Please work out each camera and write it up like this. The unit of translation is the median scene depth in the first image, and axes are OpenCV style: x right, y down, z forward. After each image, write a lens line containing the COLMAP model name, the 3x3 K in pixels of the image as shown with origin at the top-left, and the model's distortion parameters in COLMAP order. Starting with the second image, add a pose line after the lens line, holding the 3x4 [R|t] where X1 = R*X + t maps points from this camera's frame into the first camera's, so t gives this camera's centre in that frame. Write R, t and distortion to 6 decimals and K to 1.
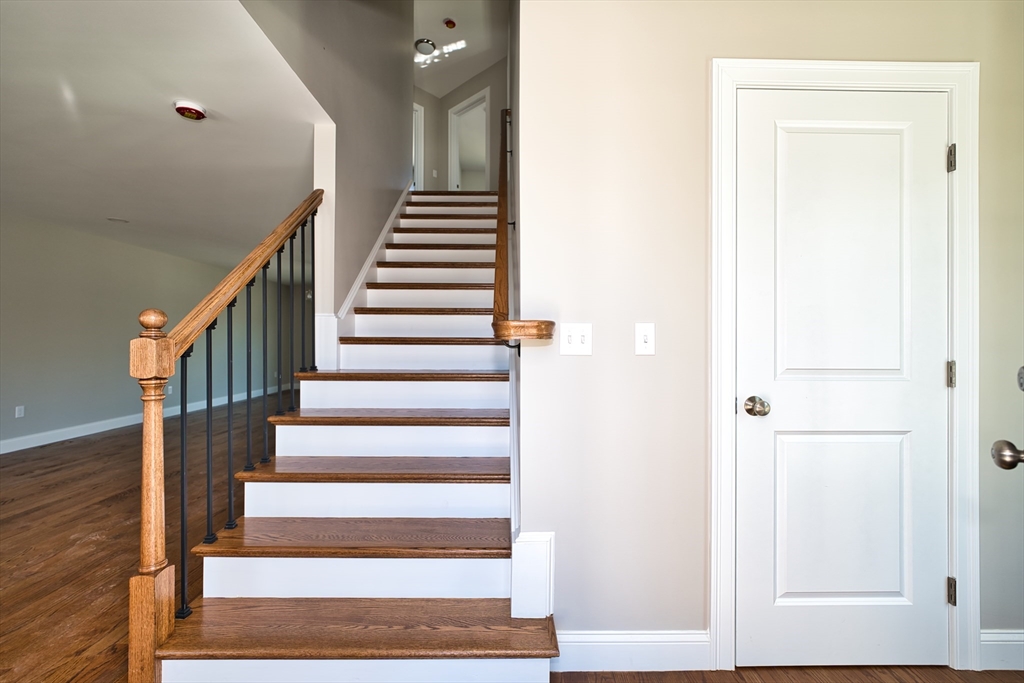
lens RADIAL K [[446.2, 0, 511.8], [0, 446.2, 319.3], [0, 0, 1]] dist [-0.000497, 0.000000]
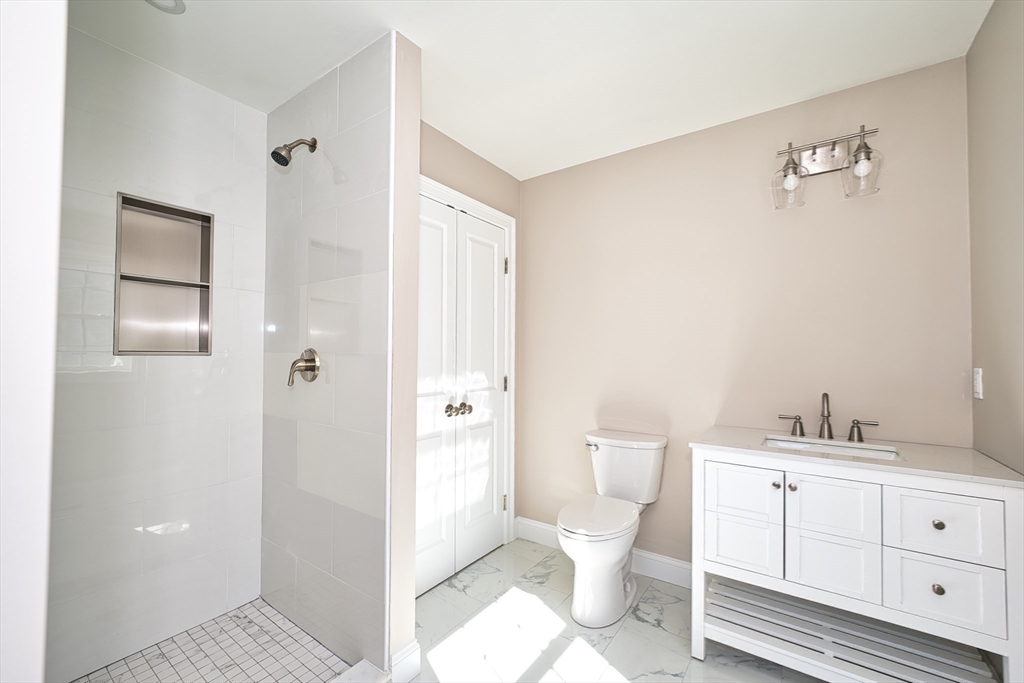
lens RADIAL K [[415.9, 0, 507.7], [0, 415.9, 348.1], [0, 0, 1]] dist [-0.011183, 0.000293]
pose [[0.592188, 0.015527, 0.805650, -0.125672], [-0.004878, 0.999865, -0.015685, -0.000501], [-0.805785, 0.005359, 0.592184, -0.003342]]
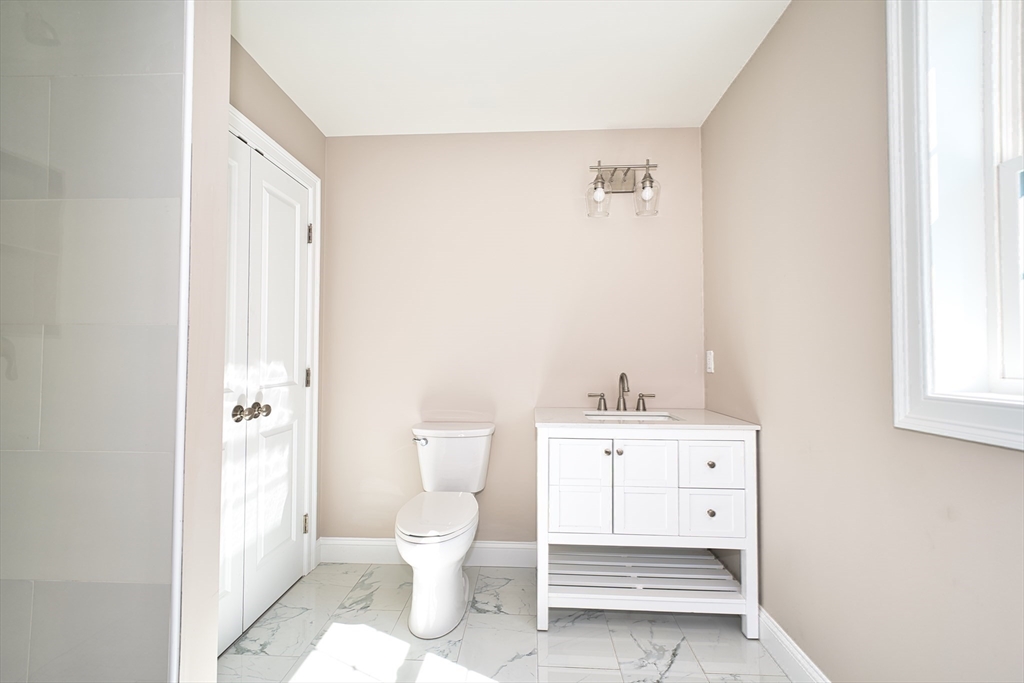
lens RADIAL K [[417.9, 0, 508.6], [0, 417.9, 345.5], [0, 0, 1]] dist [-0.000792, -0.000040]
pose [[0.065161, 0.023208, 0.997605, -0.121944], [-0.002868, 0.999730, -0.023070, 0.009572], [-0.997871, -0.001358, 0.065210, 0.056808]]
